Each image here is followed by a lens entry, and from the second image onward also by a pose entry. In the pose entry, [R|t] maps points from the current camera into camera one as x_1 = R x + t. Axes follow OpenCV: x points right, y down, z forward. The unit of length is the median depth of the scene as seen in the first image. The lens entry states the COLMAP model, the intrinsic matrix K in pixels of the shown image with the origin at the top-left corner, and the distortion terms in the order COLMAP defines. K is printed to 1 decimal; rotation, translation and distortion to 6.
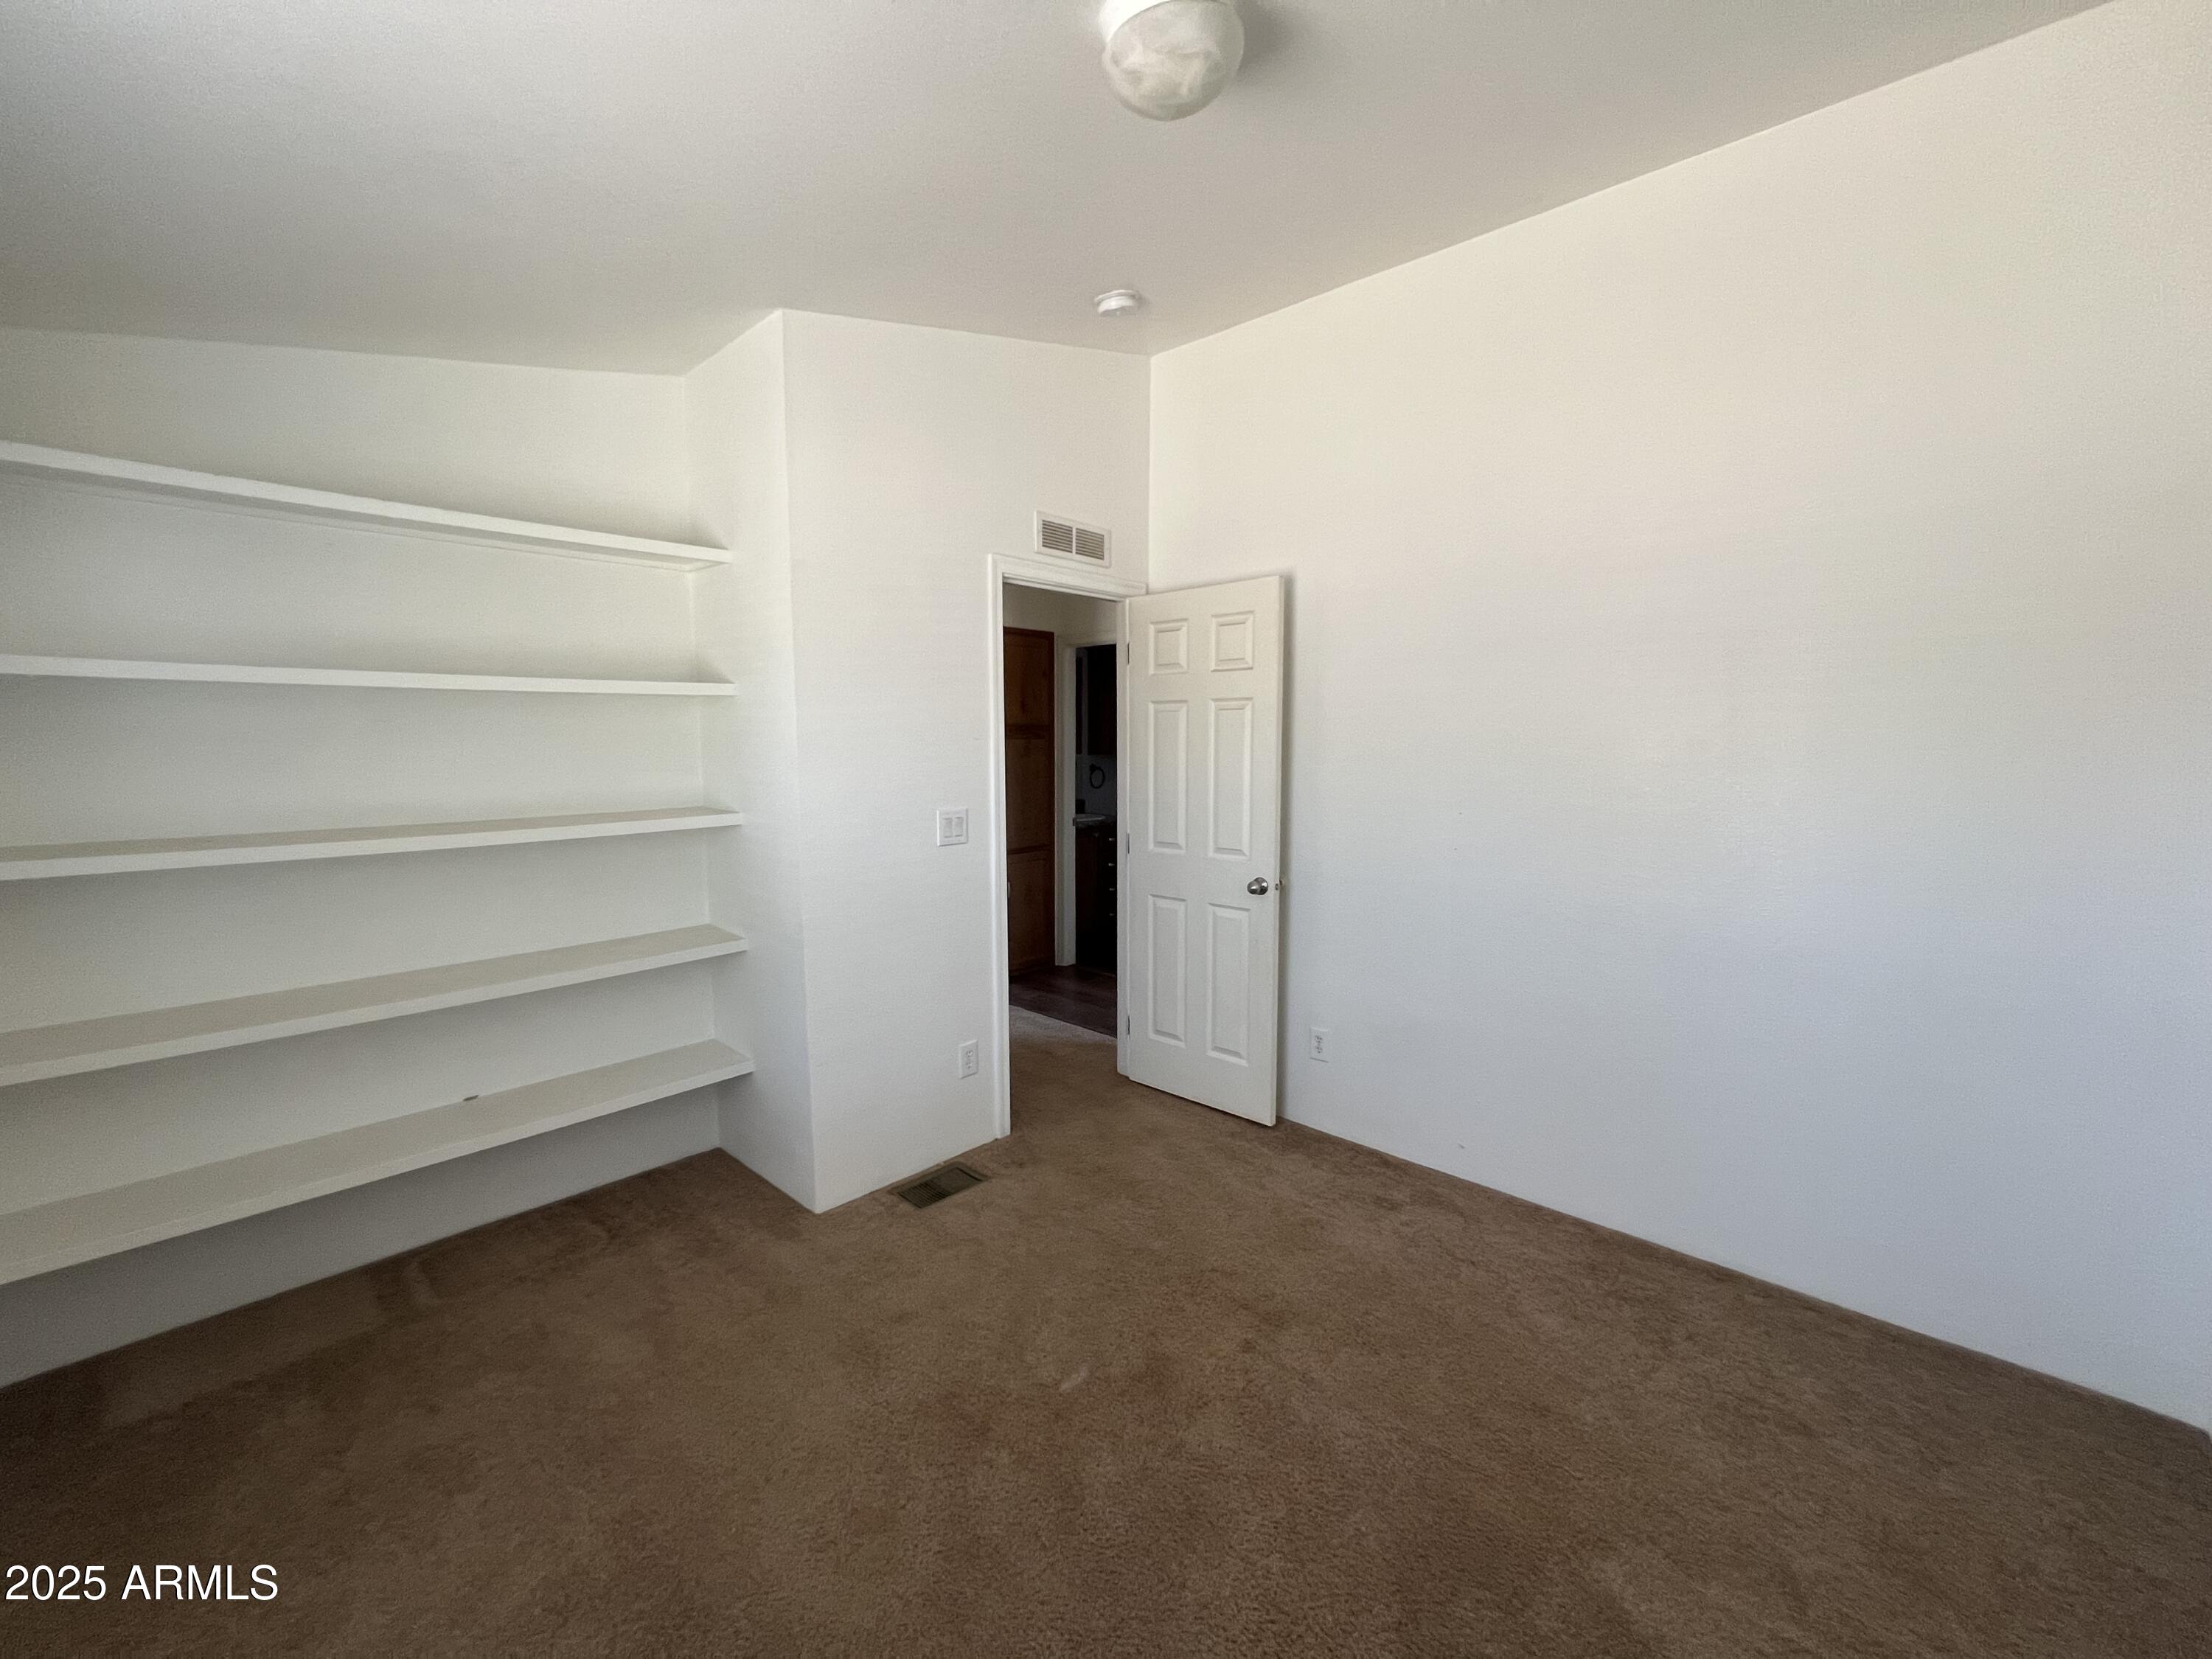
lens RADIAL K [[897.3, 0, 1101.4], [0, 897.3, 832.6], [0, 0, 1]] dist [0.000361, -0.000283]
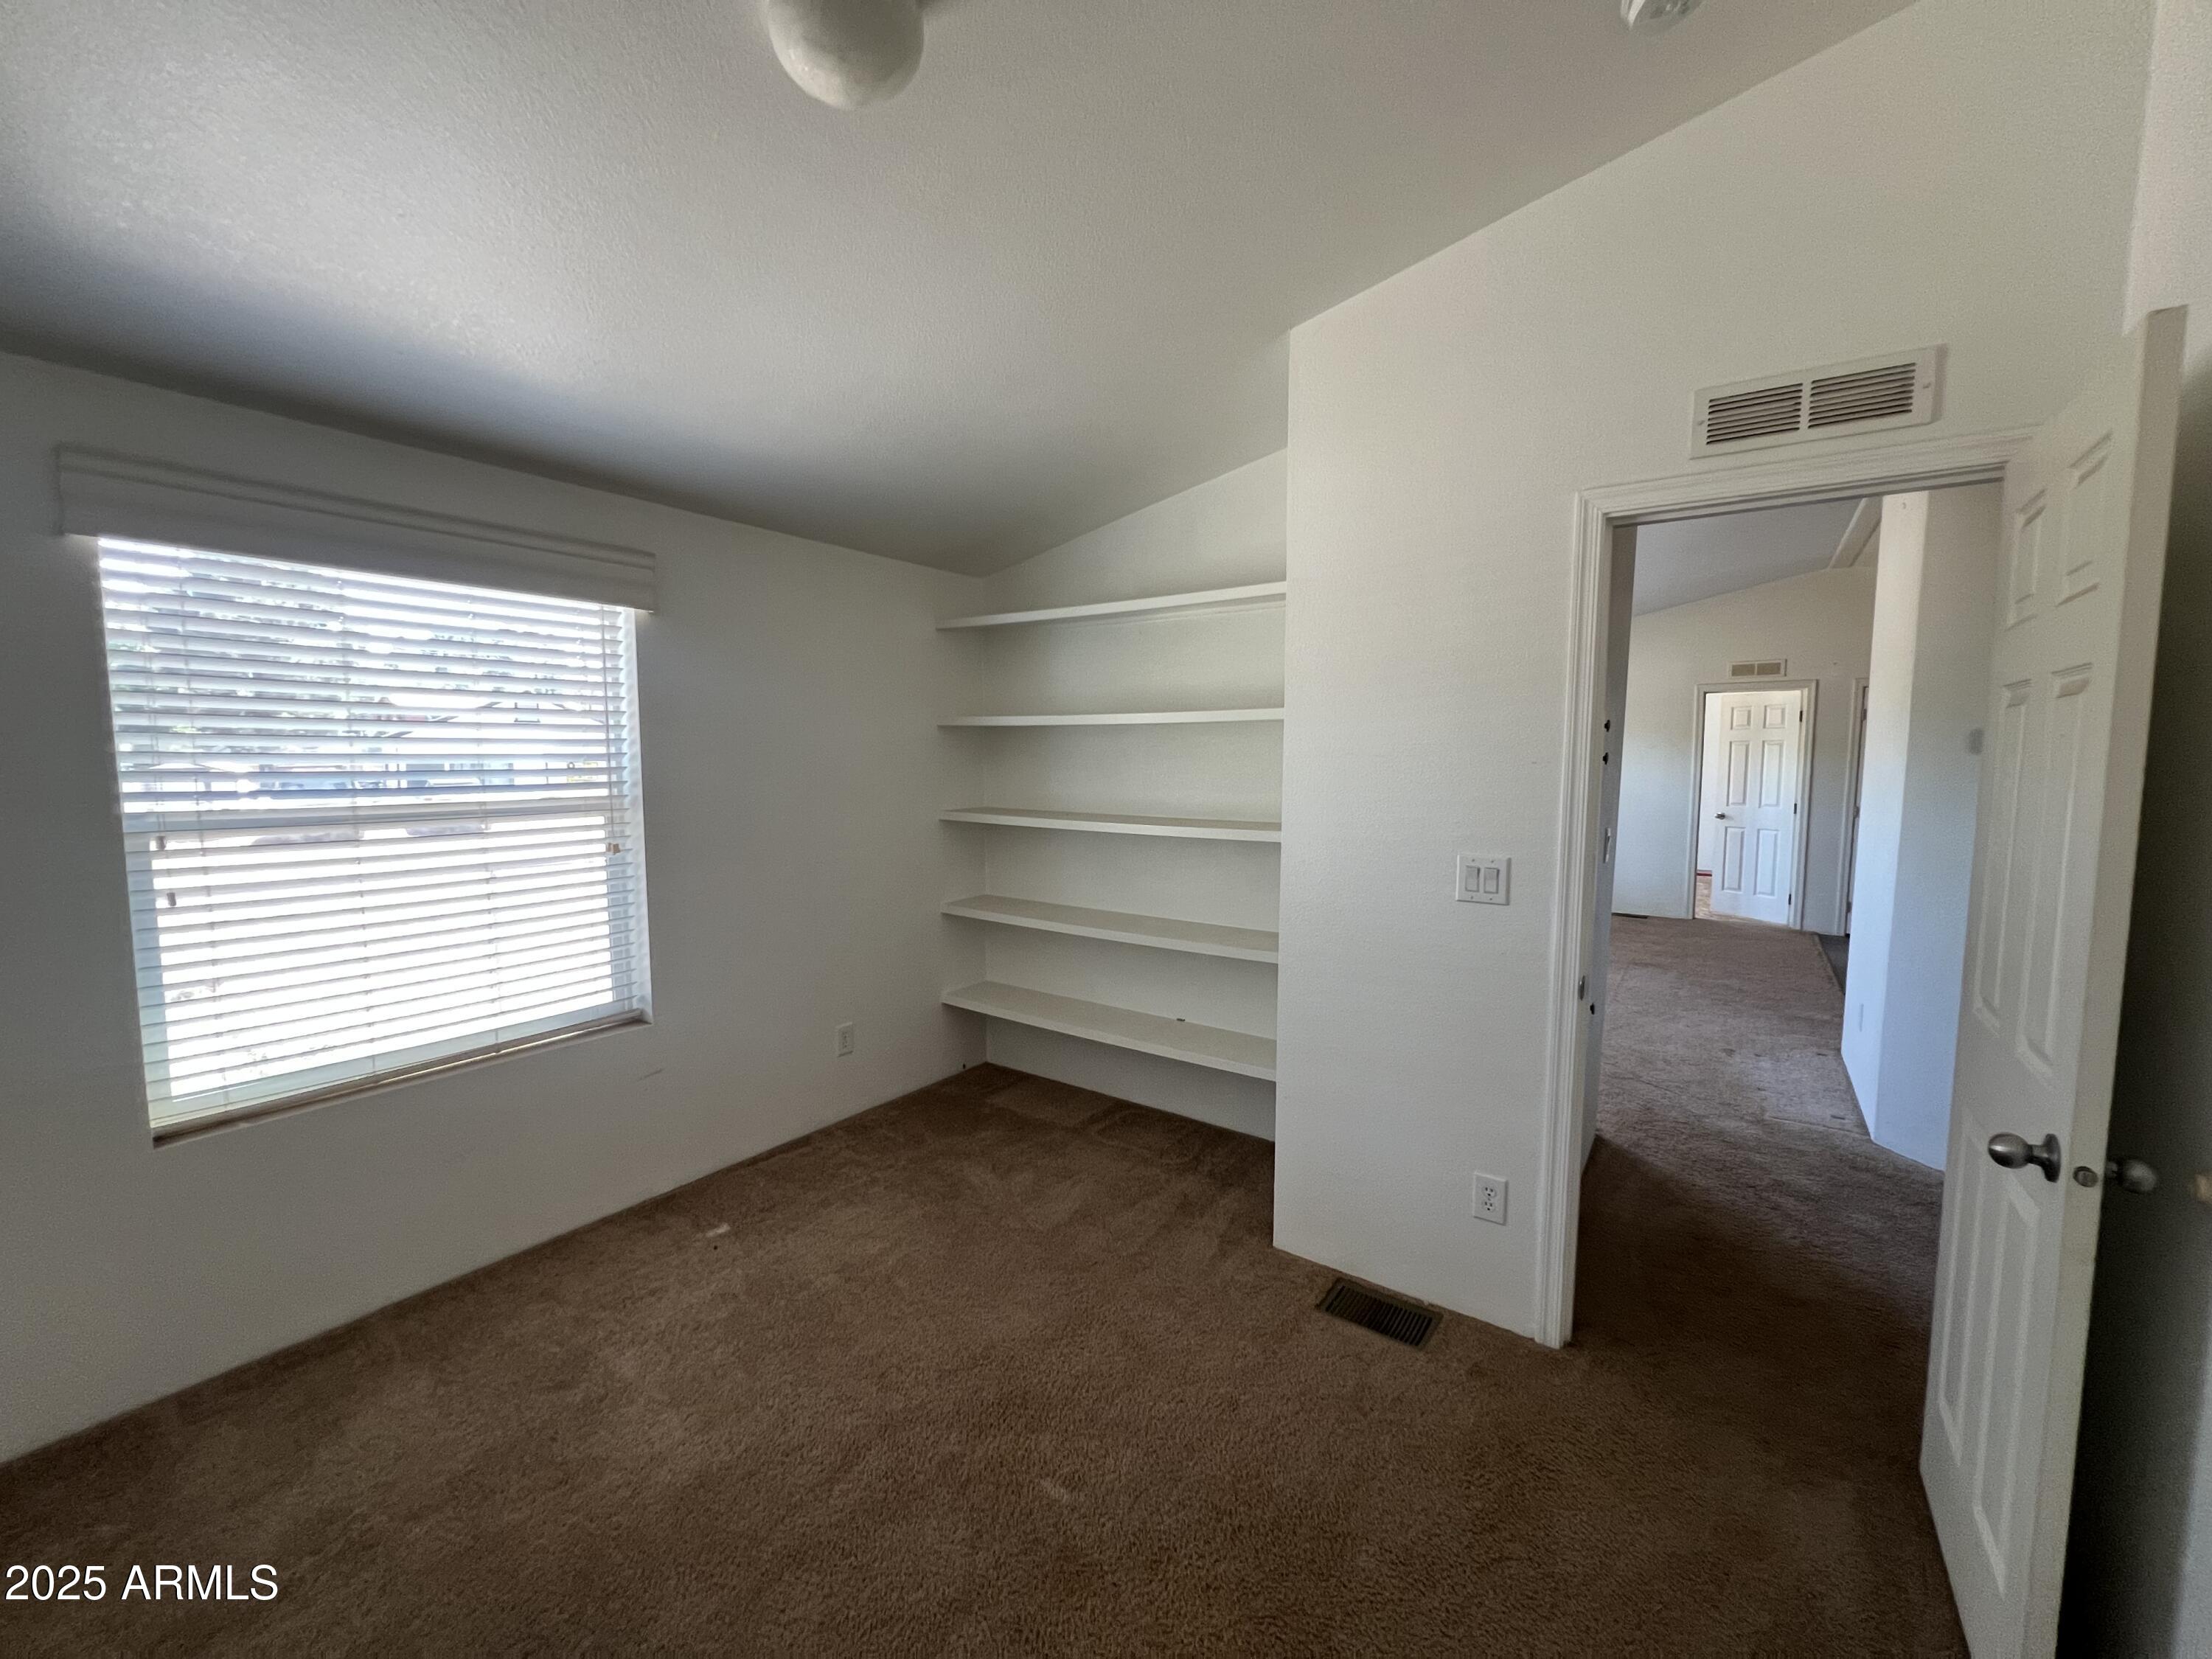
lens RADIAL K [[897.3, 0, 1101.4], [0, 897.3, 832.6], [0, 0, 1]] dist [0.000361, -0.000283]
pose [[0.132094, 0.089264, -0.987210, 0.491815], [-0.108917, 0.991214, 0.075053, -0.062029], [0.985235, 0.097609, 0.140656, 0.536243]]
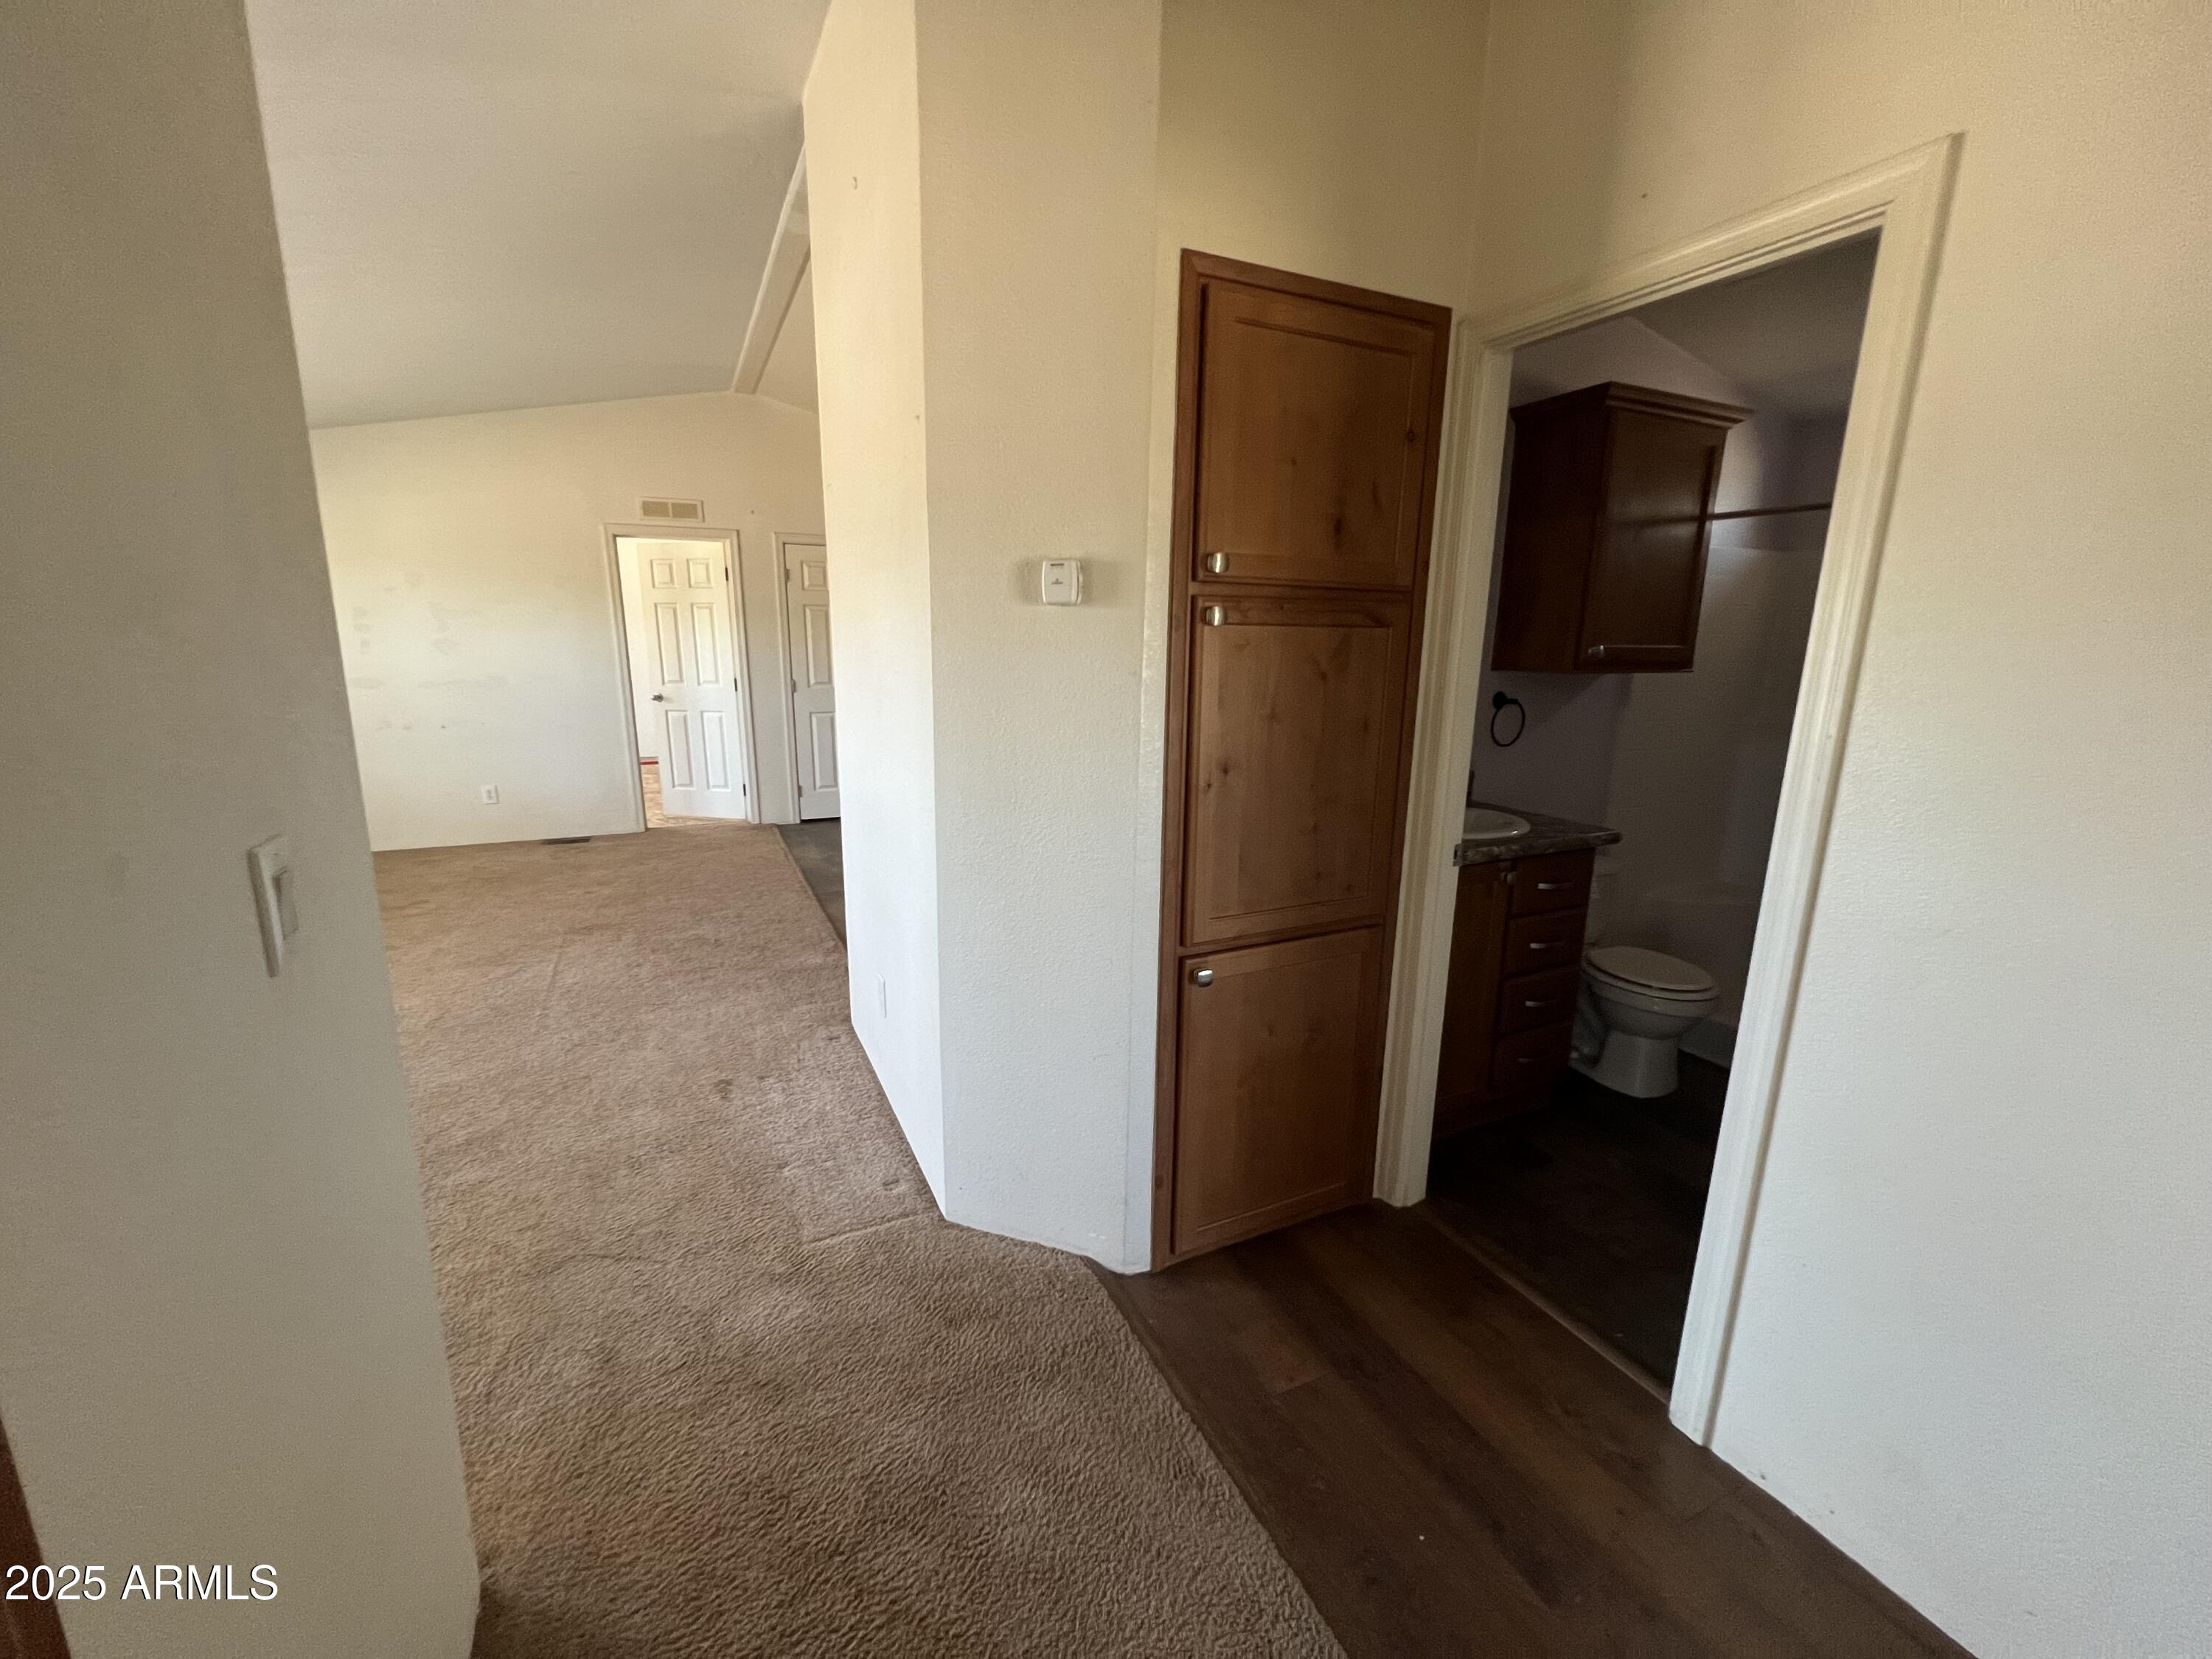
lens RADIAL K [[897.3, 0, 1101.4], [0, 897.3, 832.6], [0, 0, 1]] dist [0.000361, -0.000283]
pose [[0.928524, 0.095834, -0.358690, -0.060681], [-0.056721, 0.991387, 0.118047, -0.099600], [0.366914, -0.089264, 0.925962, 1.042762]]
